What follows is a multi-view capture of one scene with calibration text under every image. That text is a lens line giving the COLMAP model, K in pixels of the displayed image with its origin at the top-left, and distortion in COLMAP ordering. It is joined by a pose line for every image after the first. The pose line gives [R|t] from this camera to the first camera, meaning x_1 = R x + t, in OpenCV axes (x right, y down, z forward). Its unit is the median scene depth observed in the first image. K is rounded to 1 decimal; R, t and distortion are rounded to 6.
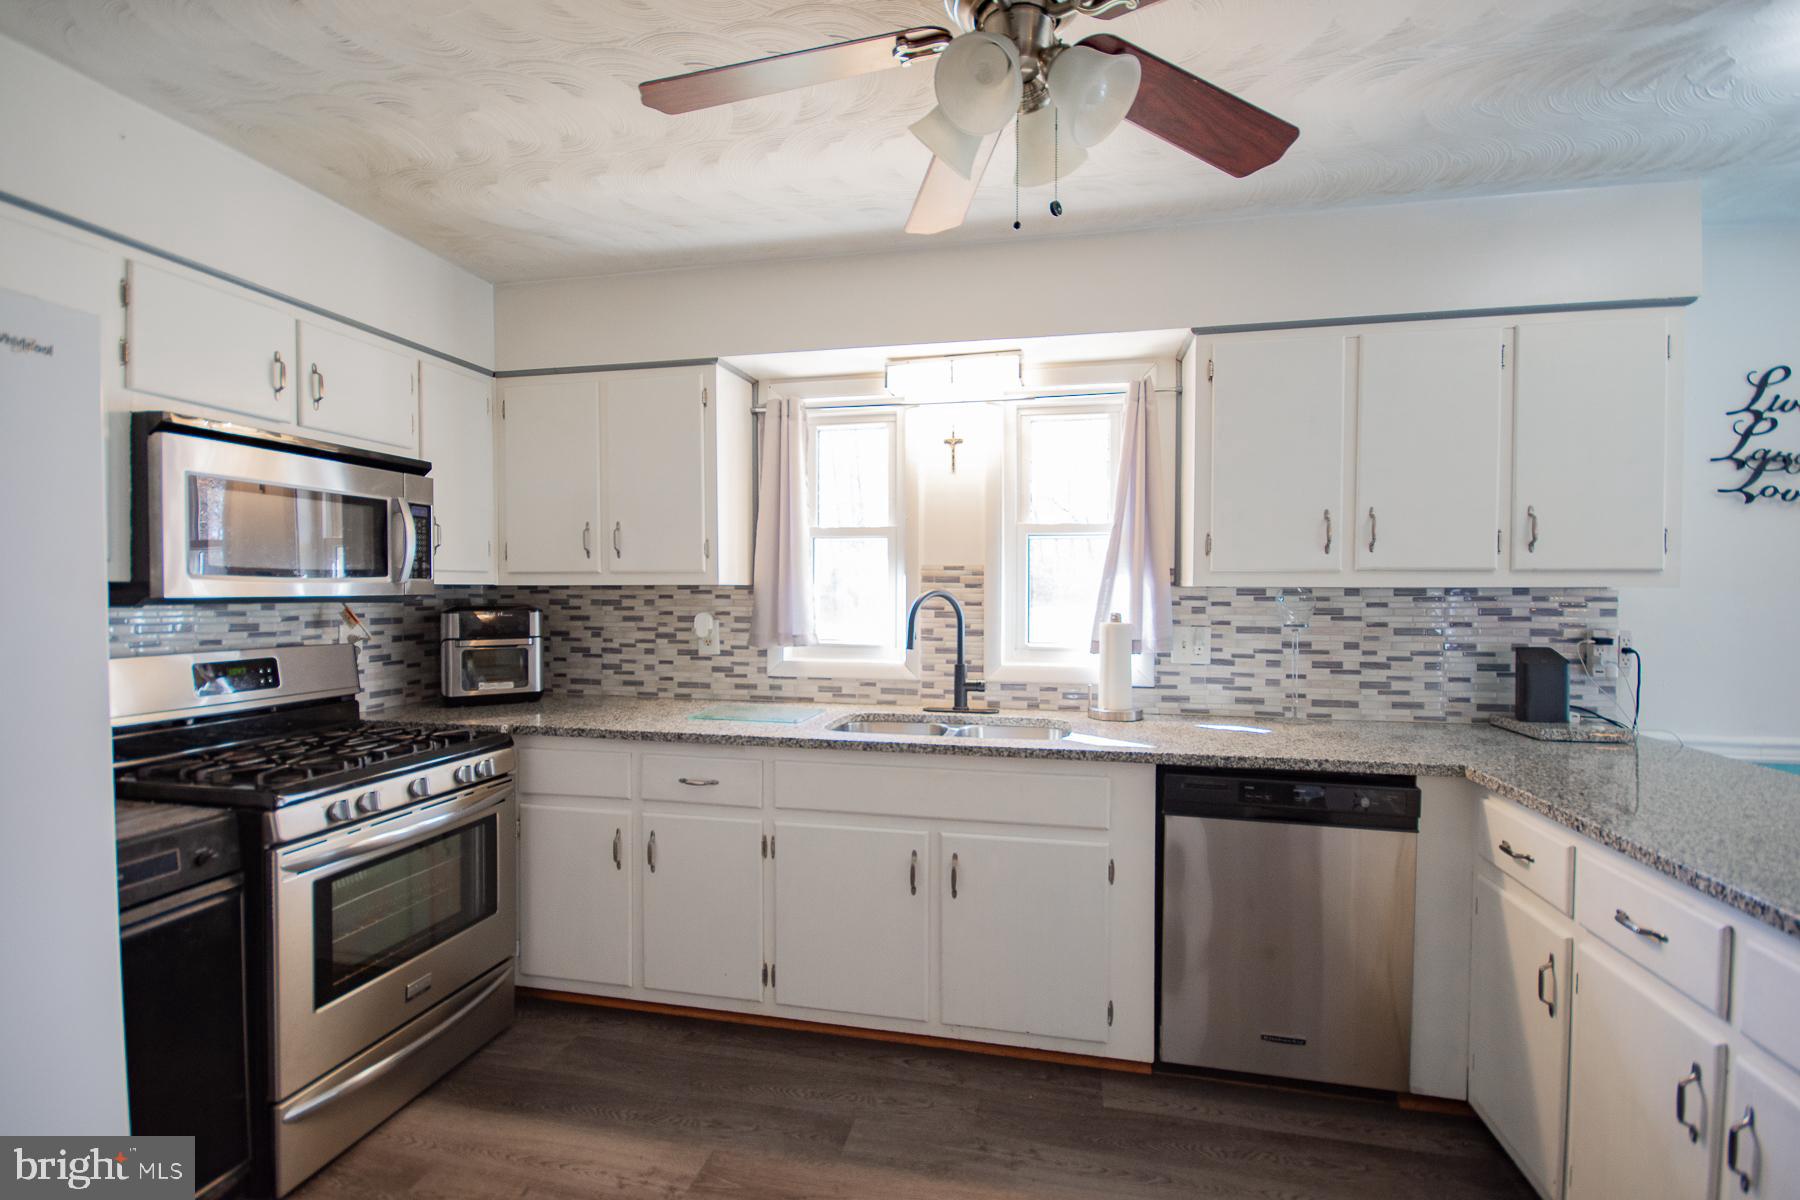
lens RADIAL K [[801.3, 0, 898.0], [0, 801.3, 601.5], [0, 0, 1]] dist [0.012065, -0.010727]
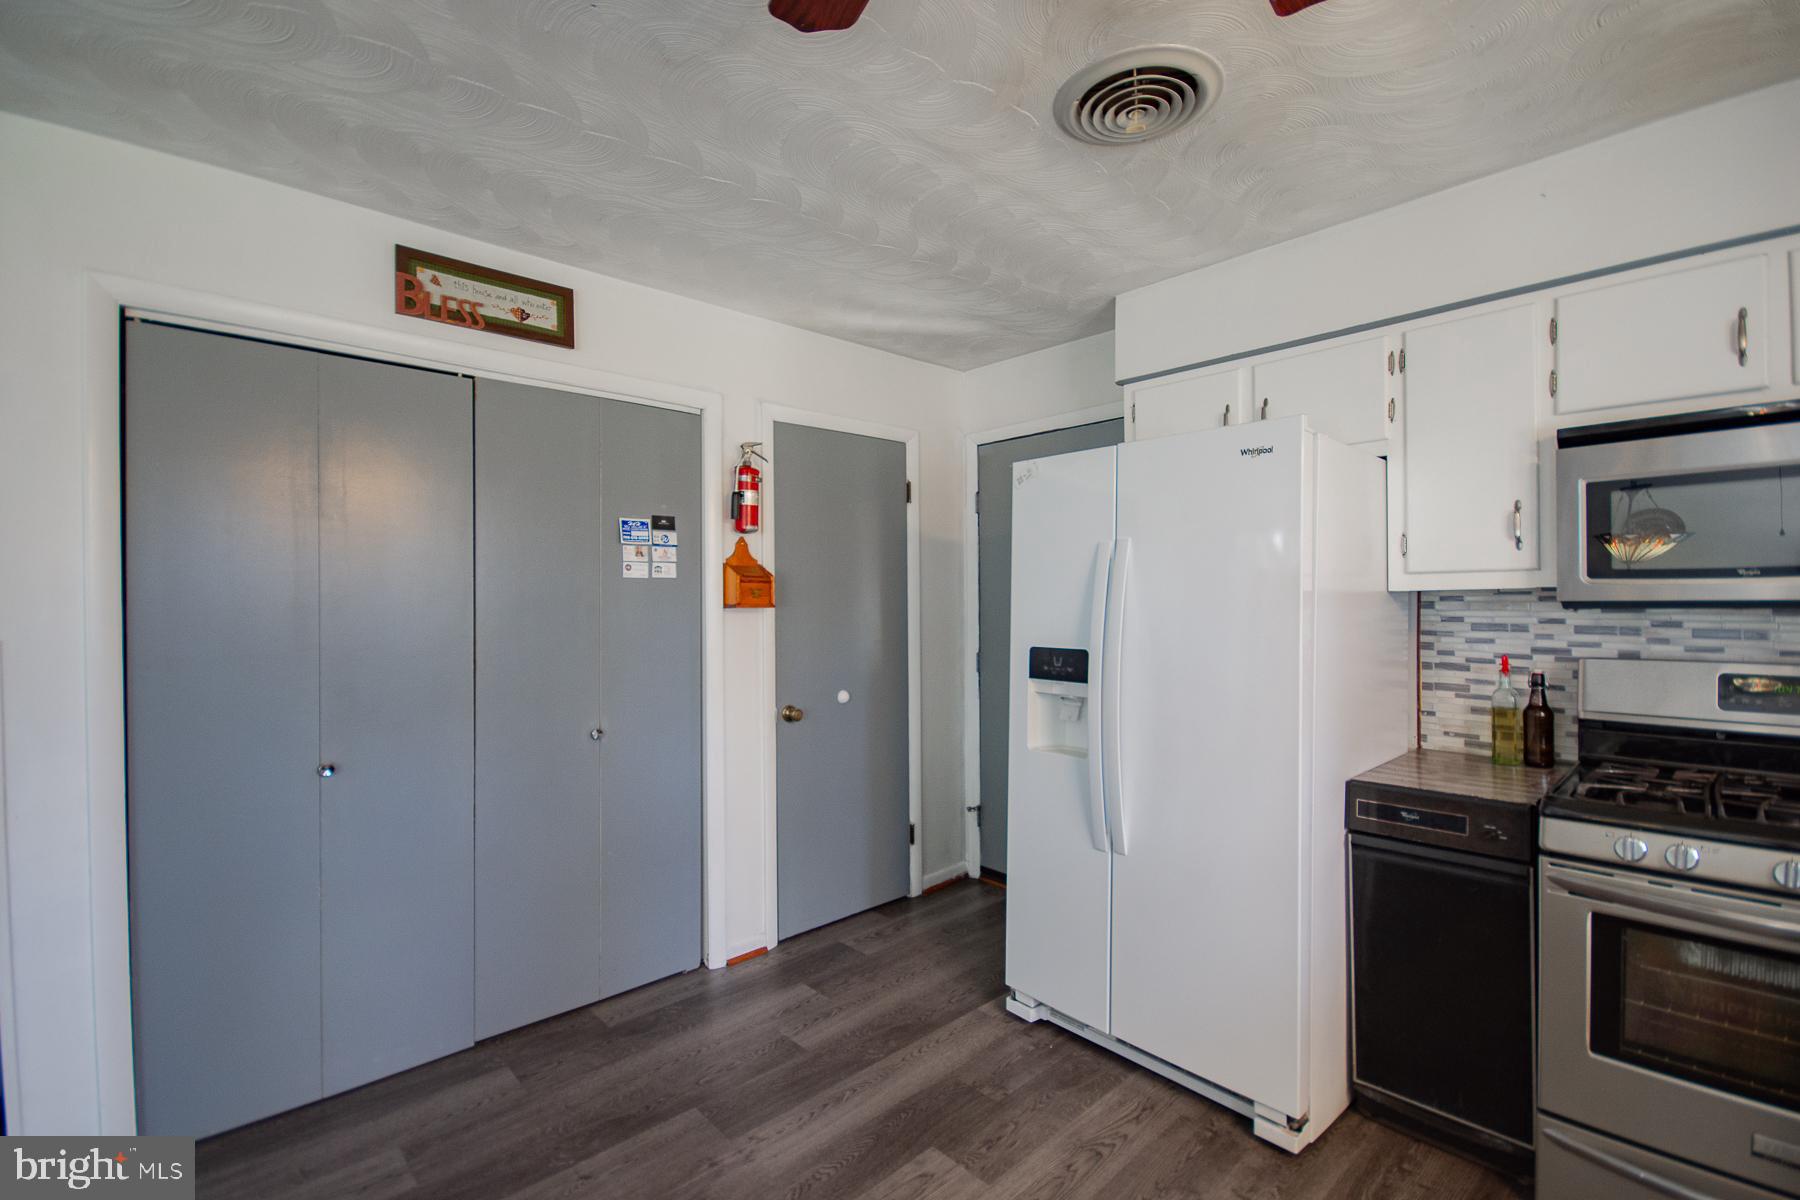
lens RADIAL K [[801.3, 0, 898.0], [0, 801.3, 601.5], [0, 0, 1]] dist [0.012065, -0.010727]
pose [[-0.568126, 0.006402, -0.822917, 0.333106], [-0.000882, 0.999964, 0.008388, -0.009561], [0.822941, 0.005492, -0.568100, 0.608027]]
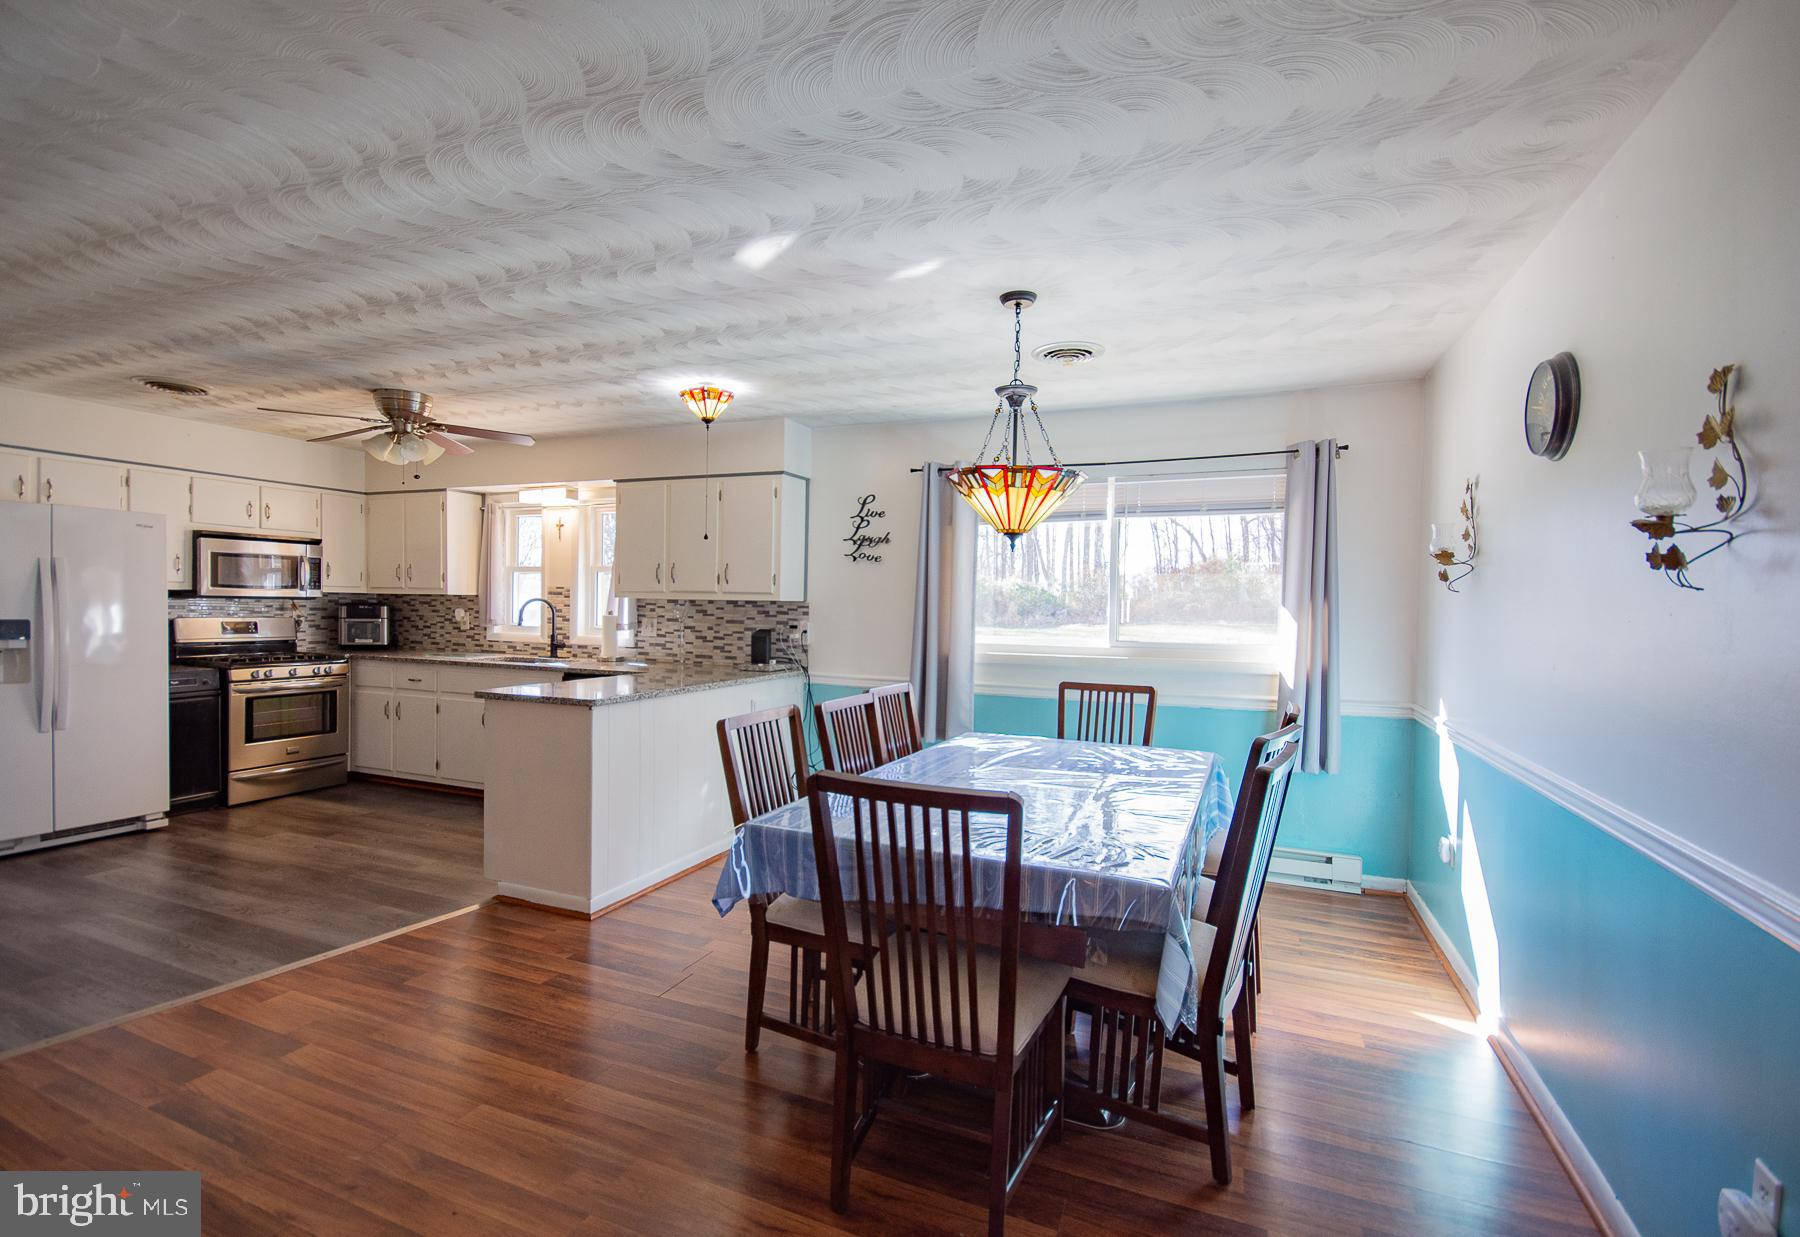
lens RADIAL K [[827.6, 0, 860.7], [0, 827.6, 621.9], [0, 0, 1]] dist [0.016695, -0.000012]
pose [[0.979437, 0.019689, -0.200786, 1.363260], [-0.018223, 0.999792, 0.009147, 0.012633], [0.200924, -0.005300, 0.979592, -0.989188]]
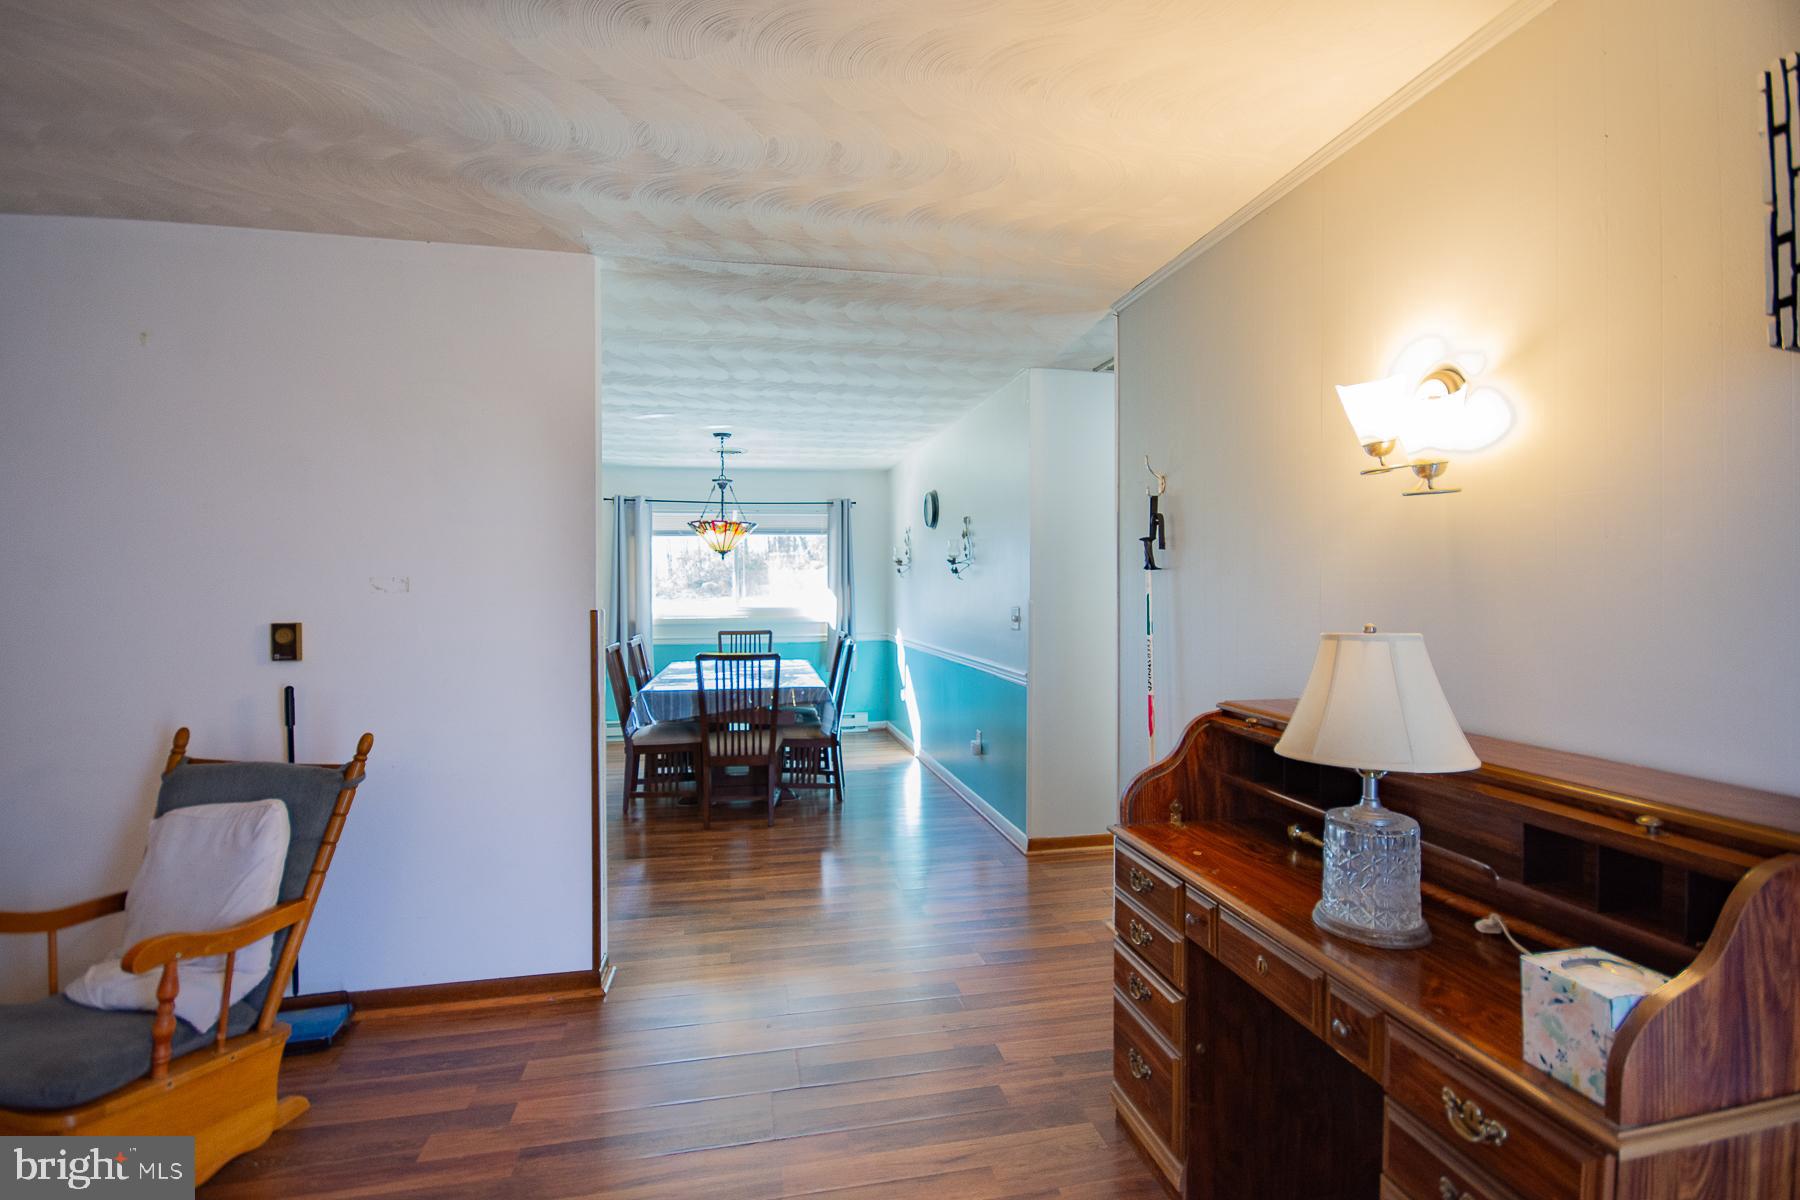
lens RADIAL K [[795.0, 0, 900.0], [0, 795.0, 600.0], [0, 0, 1]] dist [0.027773, -0.022671]
pose [[0.909139, -0.016554, 0.416163, 0.878139], [0.014454, 0.999862, 0.008197, 0.018240], [-0.416241, -0.001437, 0.909253, -1.977792]]
